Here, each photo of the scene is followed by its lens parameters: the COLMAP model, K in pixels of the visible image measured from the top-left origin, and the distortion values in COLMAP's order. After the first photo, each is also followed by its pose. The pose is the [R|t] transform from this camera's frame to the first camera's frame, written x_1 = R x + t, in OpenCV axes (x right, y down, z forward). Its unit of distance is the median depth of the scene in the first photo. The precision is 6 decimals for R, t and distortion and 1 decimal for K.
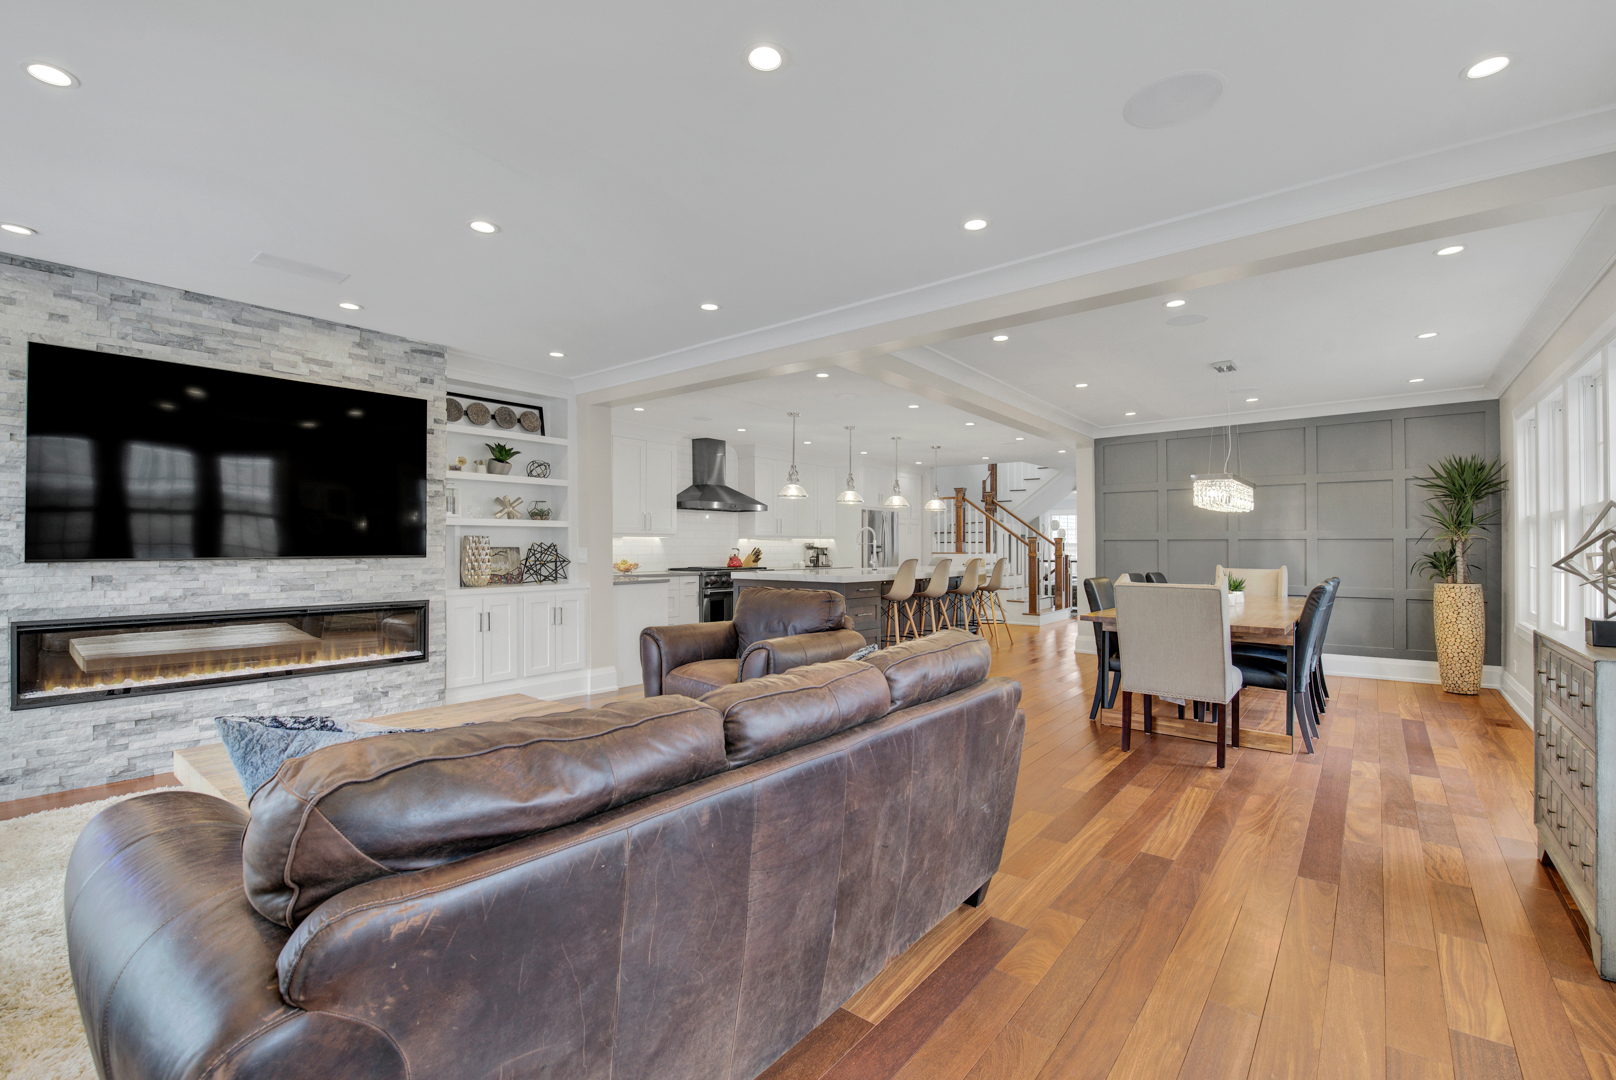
lens RADIAL K [[708.6, 0, 805.2], [0, 708.6, 542.3], [0, 0, 1]] dist [-0.002830, -0.000119]
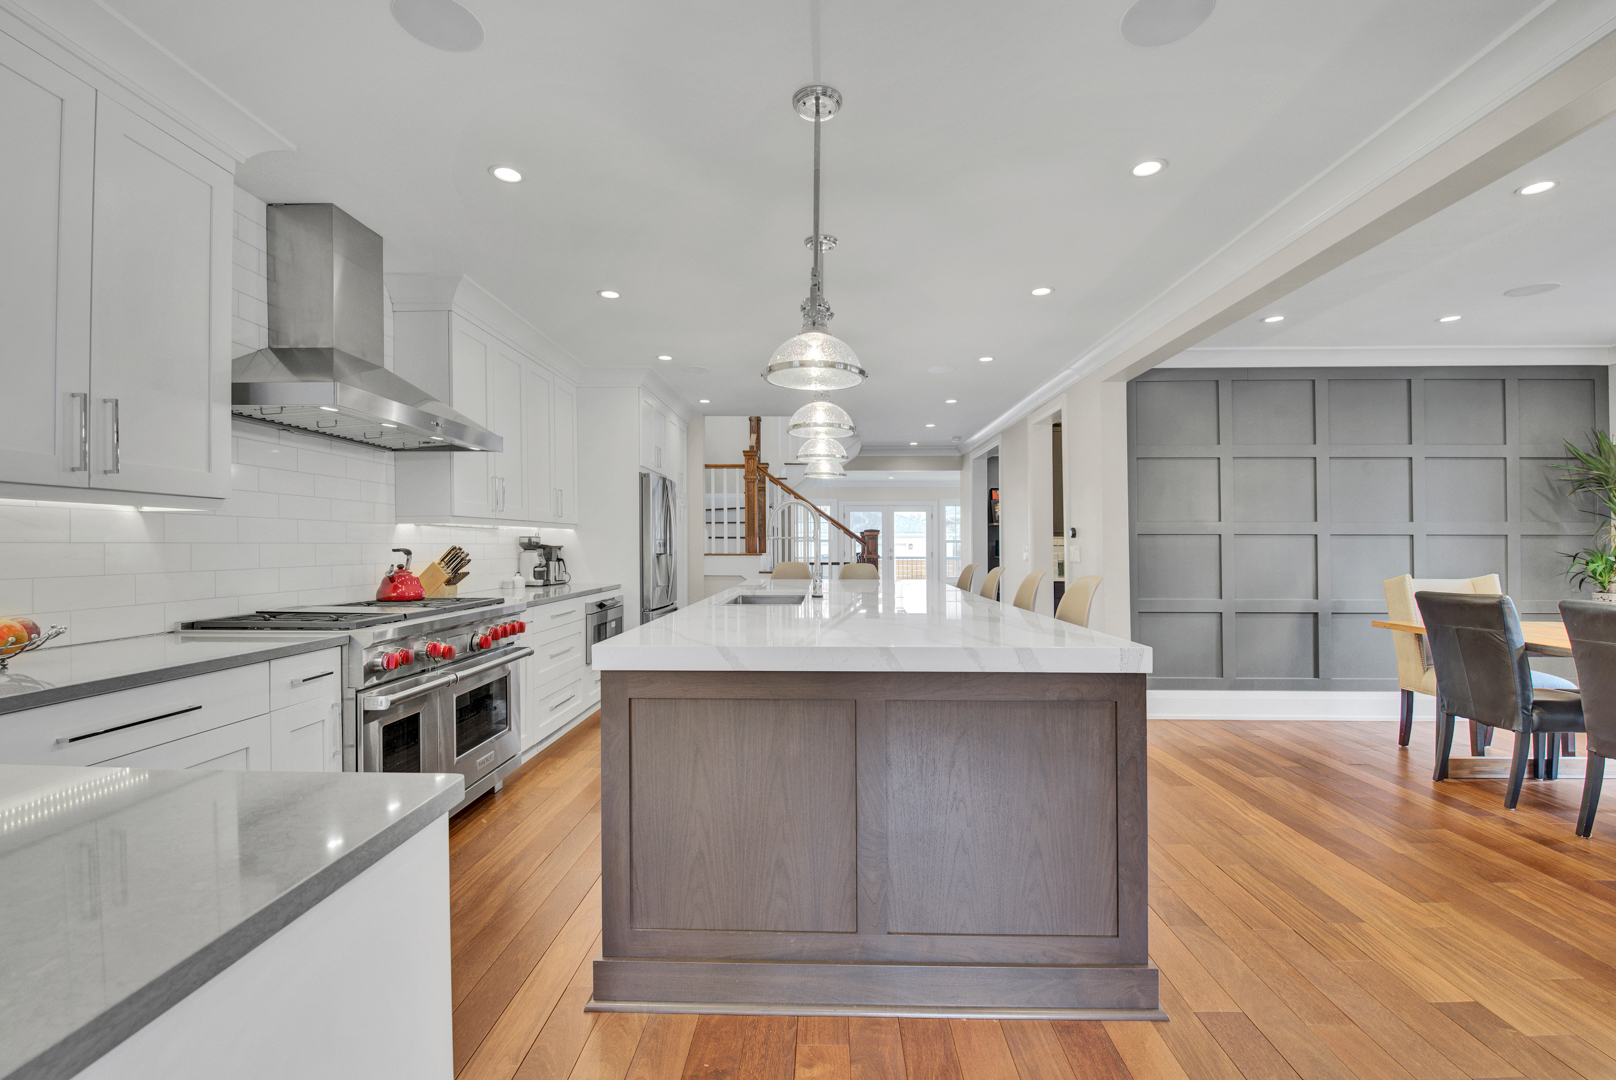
lens RADIAL K [[708.6, 0, 807.9], [0, 708.6, 541.2], [0, 0, 1]] dist [-0.002830, -0.000119]
pose [[0.797017, 0.004364, 0.603941, -0.148451], [-0.004647, 0.999989, -0.001093, 0.004340], [-0.603939, -0.001936, 0.797028, 0.575865]]
